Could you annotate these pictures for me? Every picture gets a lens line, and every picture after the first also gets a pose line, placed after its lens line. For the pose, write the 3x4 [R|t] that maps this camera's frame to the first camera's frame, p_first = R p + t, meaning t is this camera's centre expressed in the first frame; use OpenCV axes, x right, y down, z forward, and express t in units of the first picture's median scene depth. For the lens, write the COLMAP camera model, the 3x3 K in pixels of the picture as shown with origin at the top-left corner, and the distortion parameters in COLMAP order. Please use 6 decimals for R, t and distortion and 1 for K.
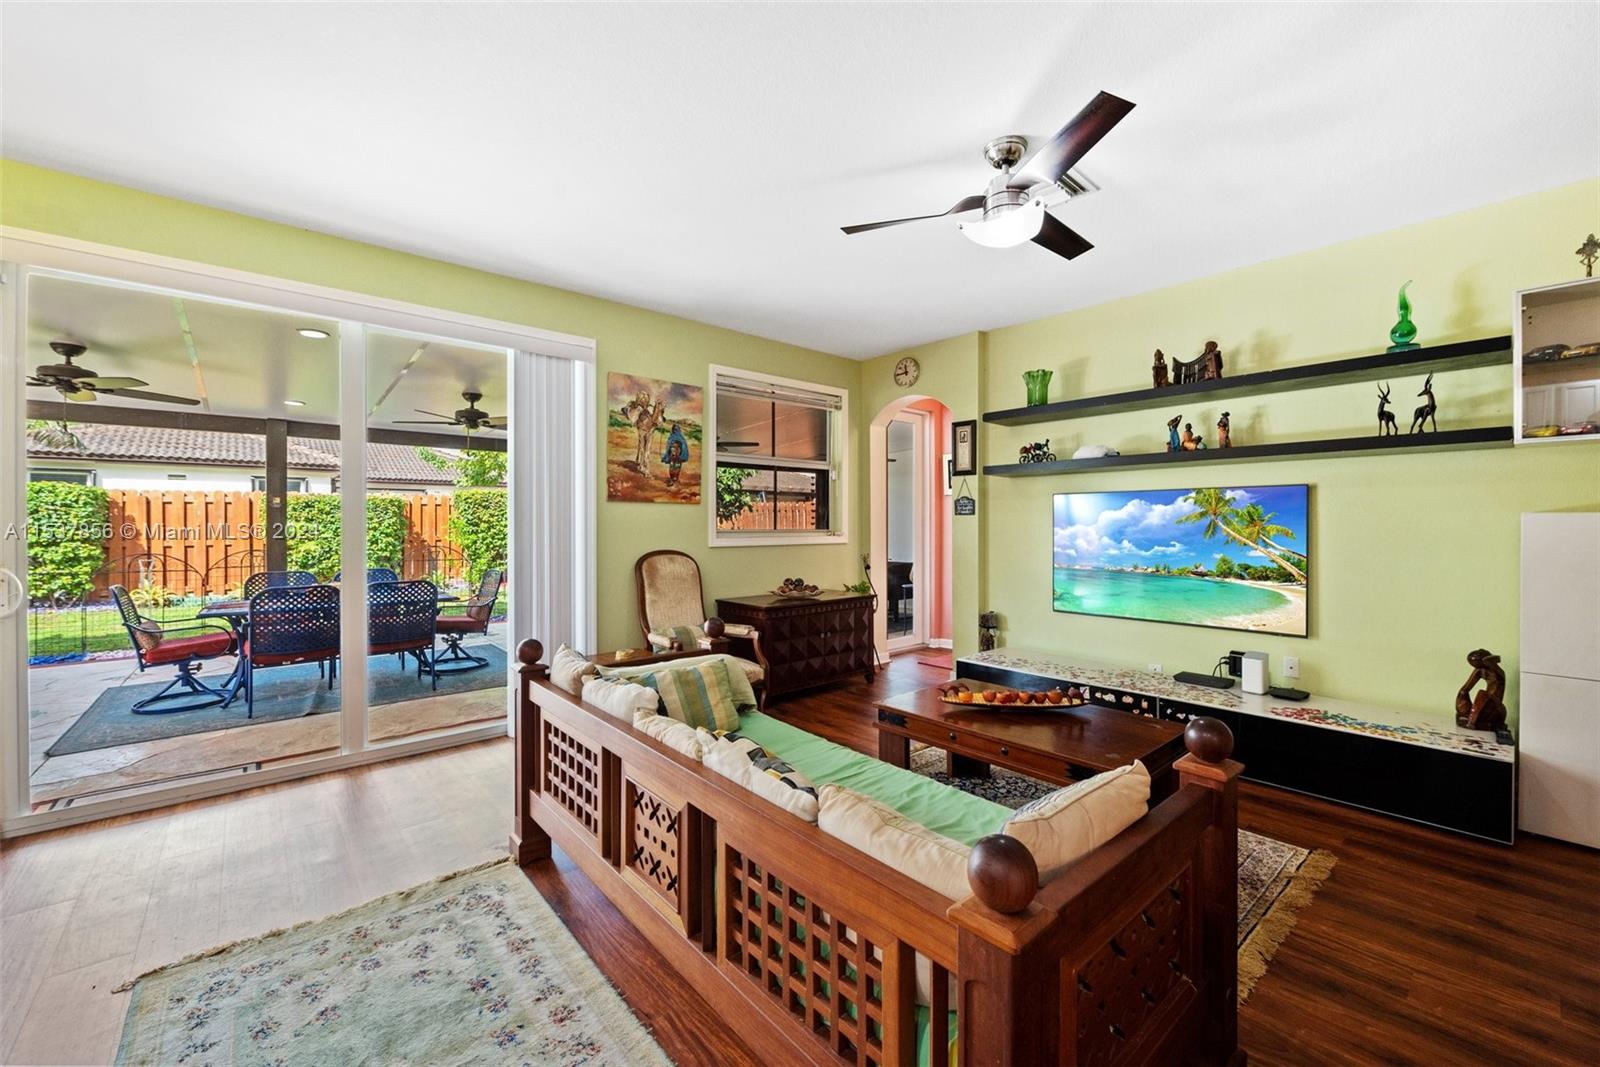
lens RADIAL K [[643.1, 0, 807.3], [0, 643.1, 523.2], [0, 0, 1]] dist [-0.002854, -0.000844]
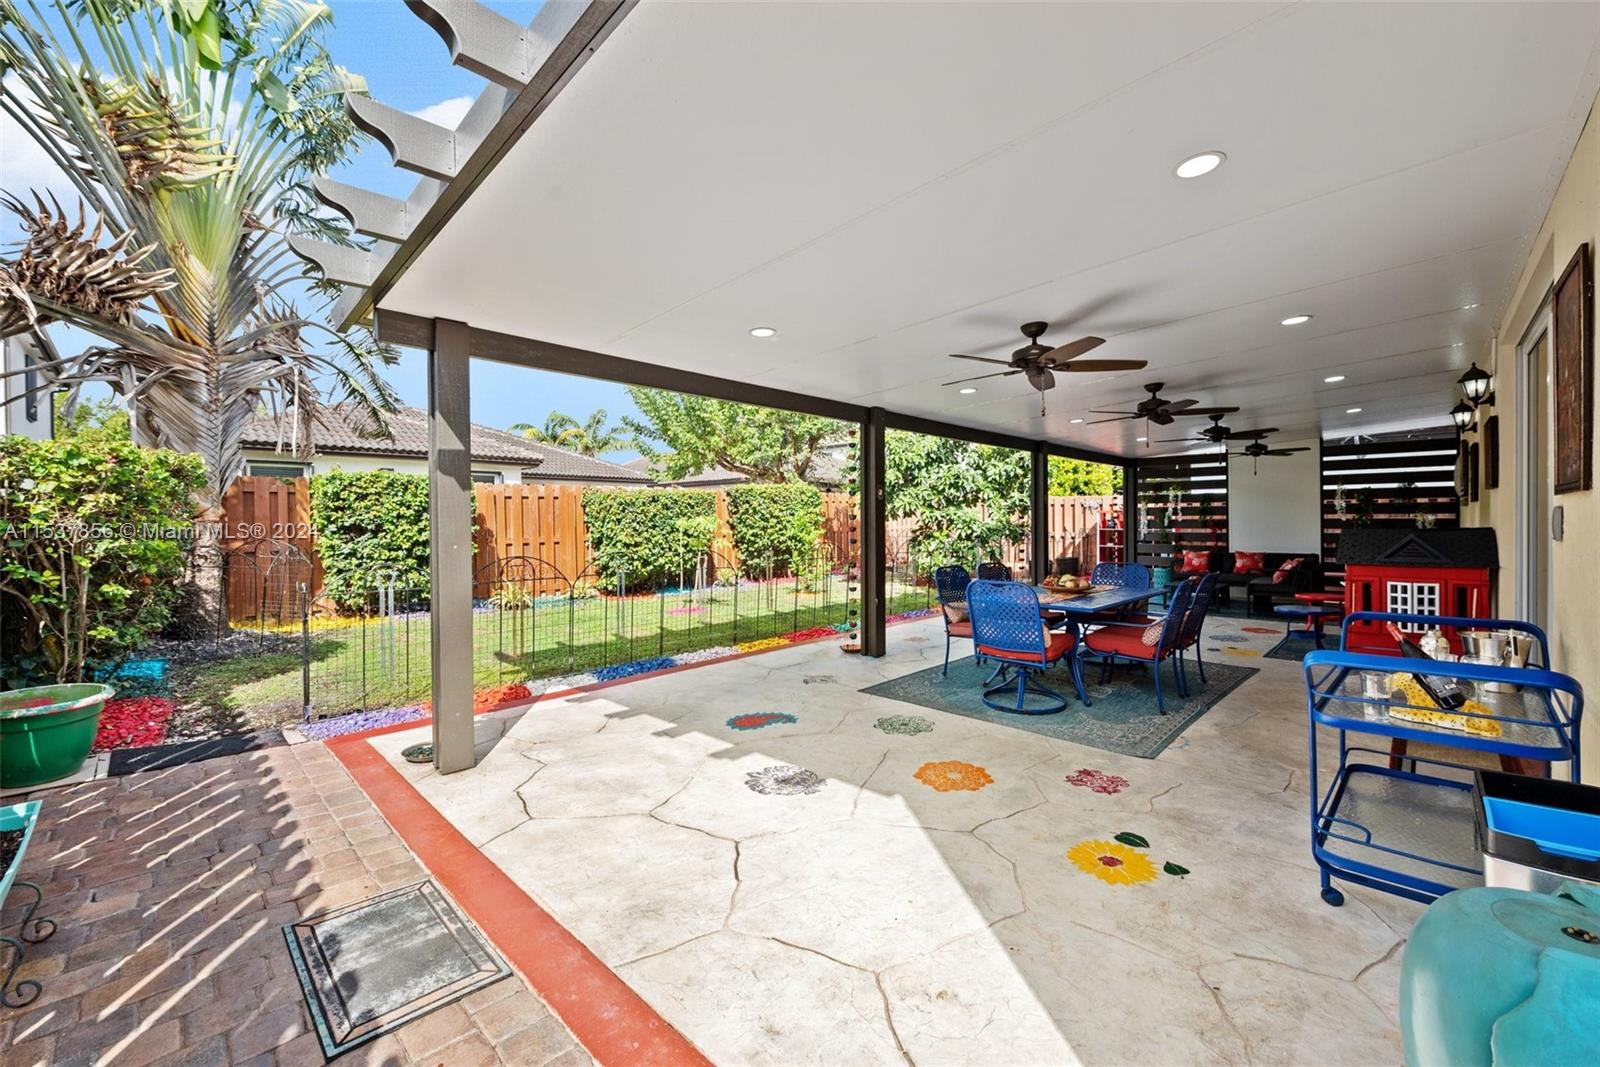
lens RADIAL K [[643.1, 0, 800.7], [0, 643.1, 520.2], [0, 0, 1]] dist [-0.002854, -0.000844]
pose [[0.997710, -0.000189, 0.067630, -1.311397], [-0.000190, 0.999984, 0.005610, -0.008008], [-0.067630, -0.005610, 0.997695, 0.107793]]
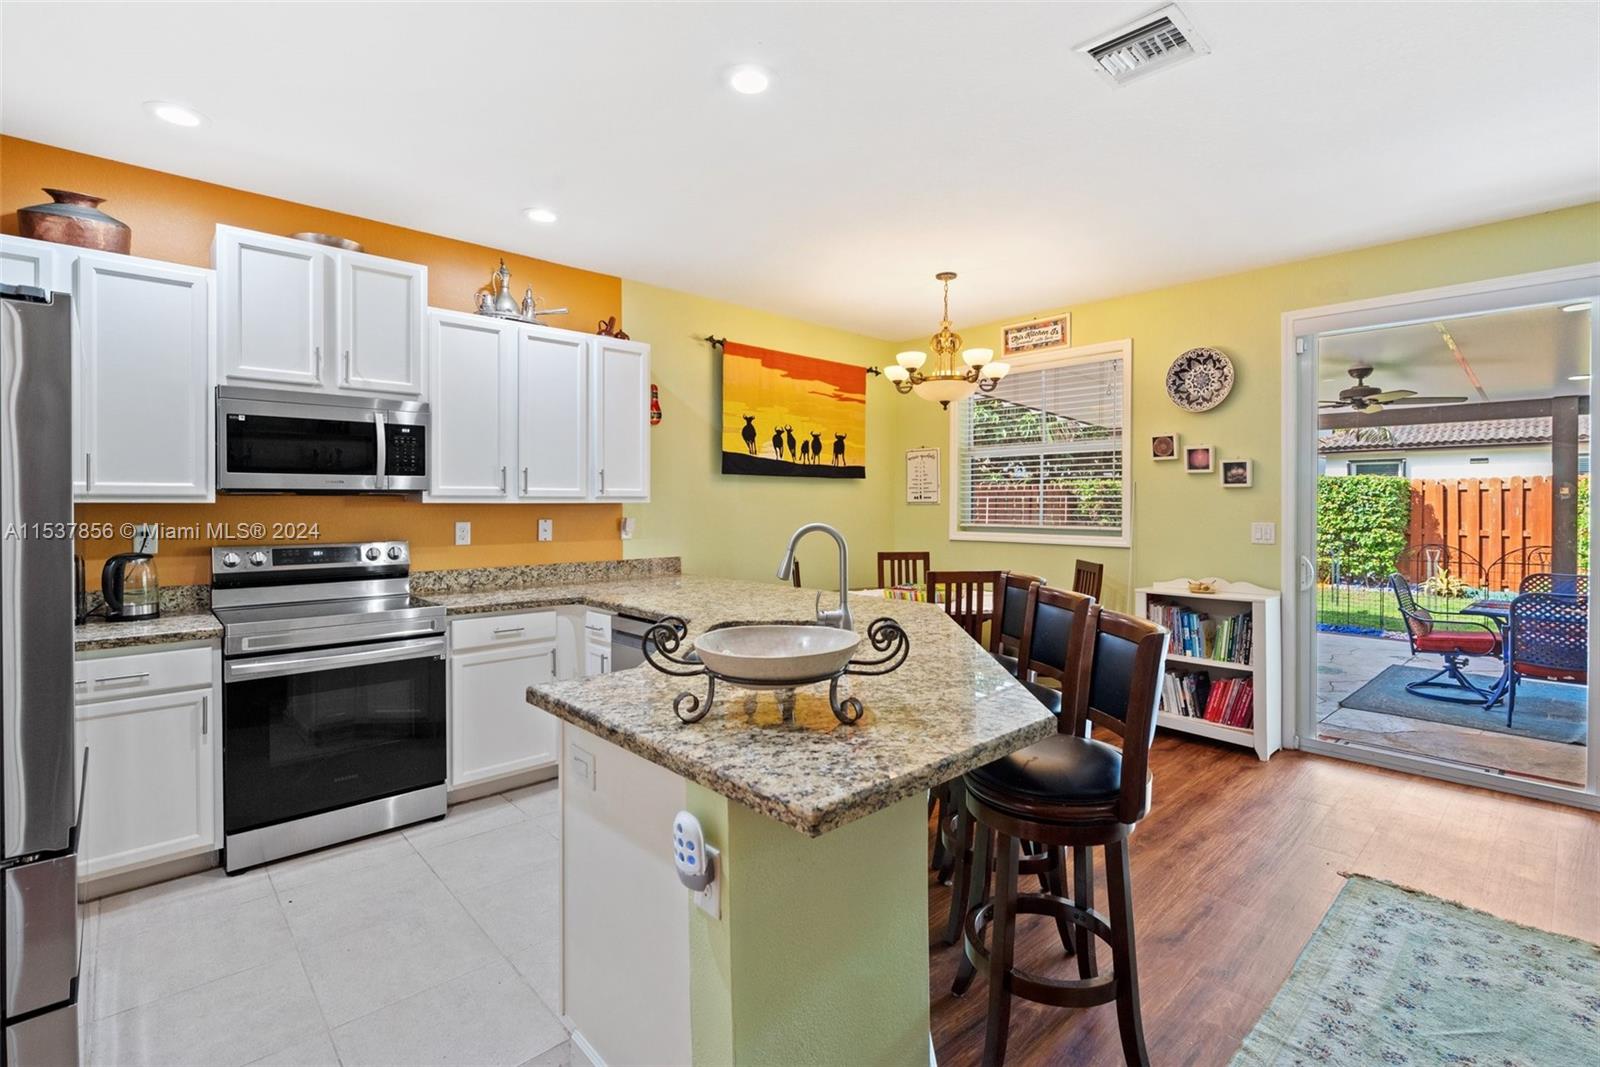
lens RADIAL K [[737.4, 0, 817.4], [0, 737.4, 510.2], [0, 0, 1]] dist [-0.010047, -0.001426]
pose [[0.047124, 0.009237, -0.998846, 0.140631], [-0.003788, 0.999952, 0.009068, -0.020027], [0.998882, 0.003356, 0.047157, -0.065547]]
